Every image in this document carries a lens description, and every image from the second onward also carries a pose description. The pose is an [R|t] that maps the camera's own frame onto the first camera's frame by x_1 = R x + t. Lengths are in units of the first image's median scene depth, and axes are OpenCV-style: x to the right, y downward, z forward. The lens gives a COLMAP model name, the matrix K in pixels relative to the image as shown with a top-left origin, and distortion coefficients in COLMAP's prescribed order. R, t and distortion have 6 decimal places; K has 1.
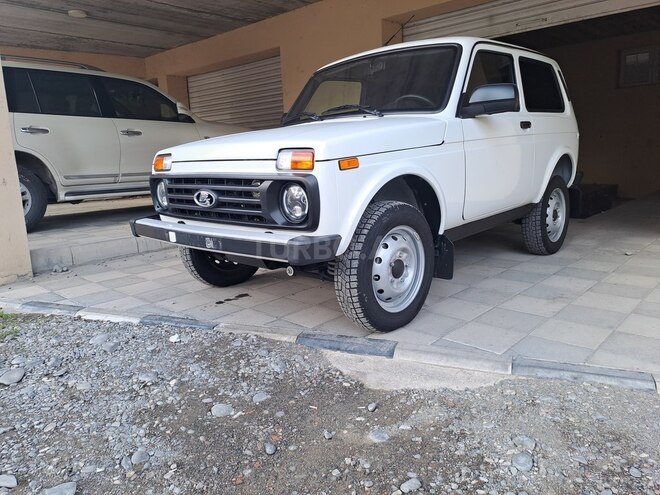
lens RADIAL K [[480.7, 0, 324.6], [0, 480.7, 243.9], [0, 0, 1]] dist [0.066125, -0.059795]
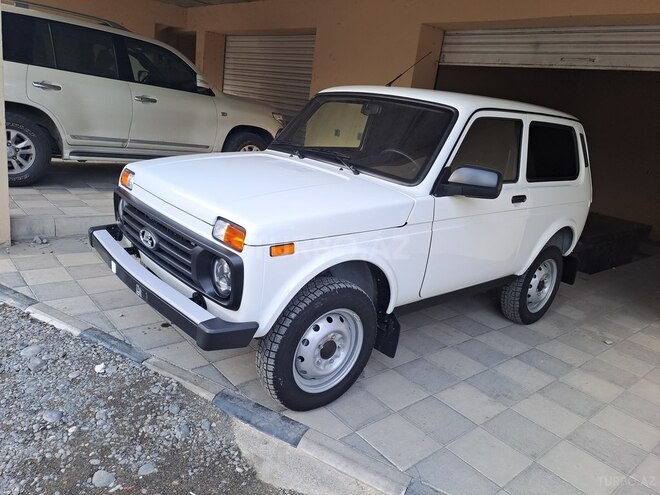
lens RADIAL K [[480.7, 0, 324.6], [0, 480.7, 243.9], [0, 0, 1]] dist [0.066125, -0.059795]
pose [[0.980315, 0.189757, -0.054534, 0.151497], [-0.184156, 0.978392, 0.093996, -0.235688], [0.071192, -0.082103, 0.994078, 0.054921]]
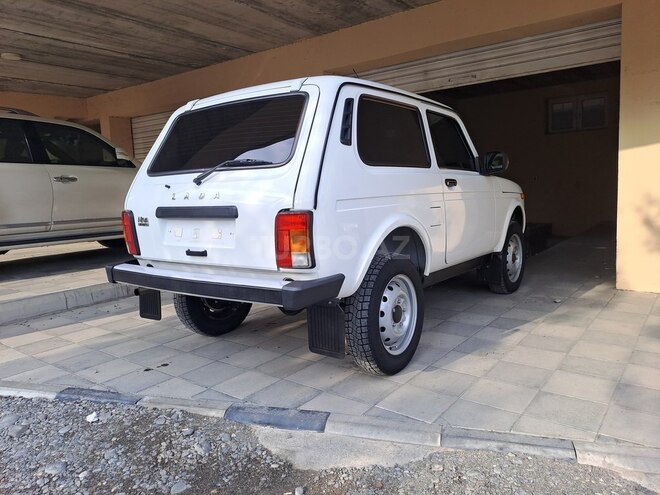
lens RADIAL K [[480.5, 0, 328.4], [0, 480.5, 243.8], [0, 0, 1]] dist [0.061263, -0.052349]
pose [[0.995077, -0.012467, 0.098320, 0.052254], [0.018953, 0.997685, -0.065315, -0.066634], [-0.097279, 0.066857, 0.993009, 0.009887]]
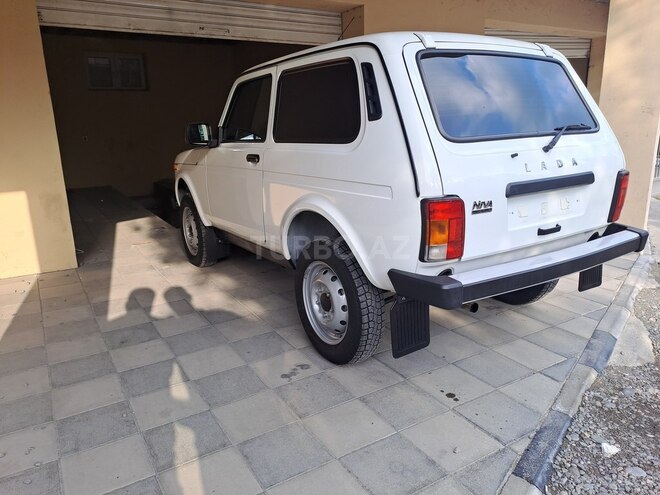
lens RADIAL K [[480.5, 0, 328.4], [0, 480.5, 243.8], [0, 0, 1]] dist [0.061263, -0.052349]
pose [[0.266851, -0.204572, 0.941775, -1.064780], [0.189076, 0.969333, 0.156984, -0.306921], [-0.945008, 0.136176, 0.297347, 1.143035]]
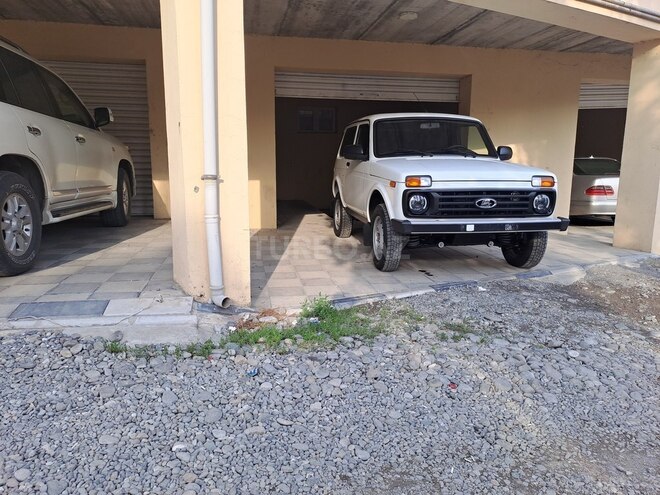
lens RADIAL K [[477.4, 0, 332.8], [0, 477.4, 244.2], [0, 0, 1]] dist [0.101974, -0.119558]
pose [[0.598445, -0.085498, 0.796589, -1.897316], [0.113983, 0.993261, 0.020977, -0.046727], [-0.793014, 0.078244, 0.604158, 0.404763]]
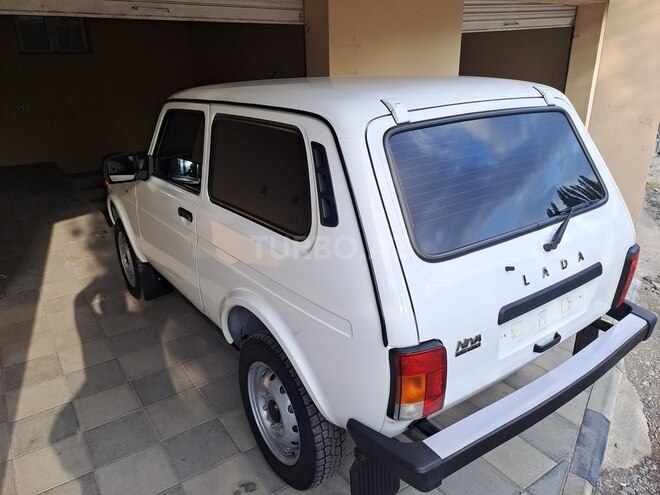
lens RADIAL K [[480.7, 0, 324.6], [0, 480.7, 243.9], [0, 0, 1]] dist [0.066125, -0.059795]
pose [[0.218240, -0.305257, 0.926925, -0.809383], [0.186222, 0.945393, 0.267495, -0.505390], [-0.957963, 0.114235, 0.263168, 1.131220]]
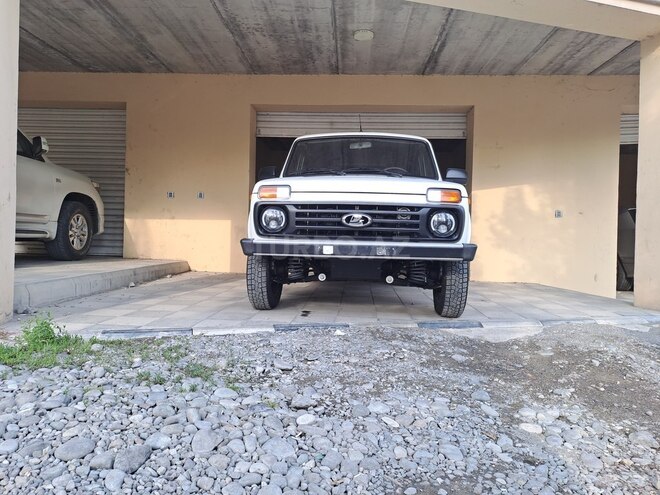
lens RADIAL K [[480.7, 0, 324.6], [0, 480.7, 243.9], [0, 0, 1]] dist [0.066125, -0.059795]
pose [[0.773980, 0.049255, 0.631292, -1.102511], [0.059946, 0.986793, -0.150488, 0.154381], [-0.630366, 0.154318, 0.760805, 0.082132]]
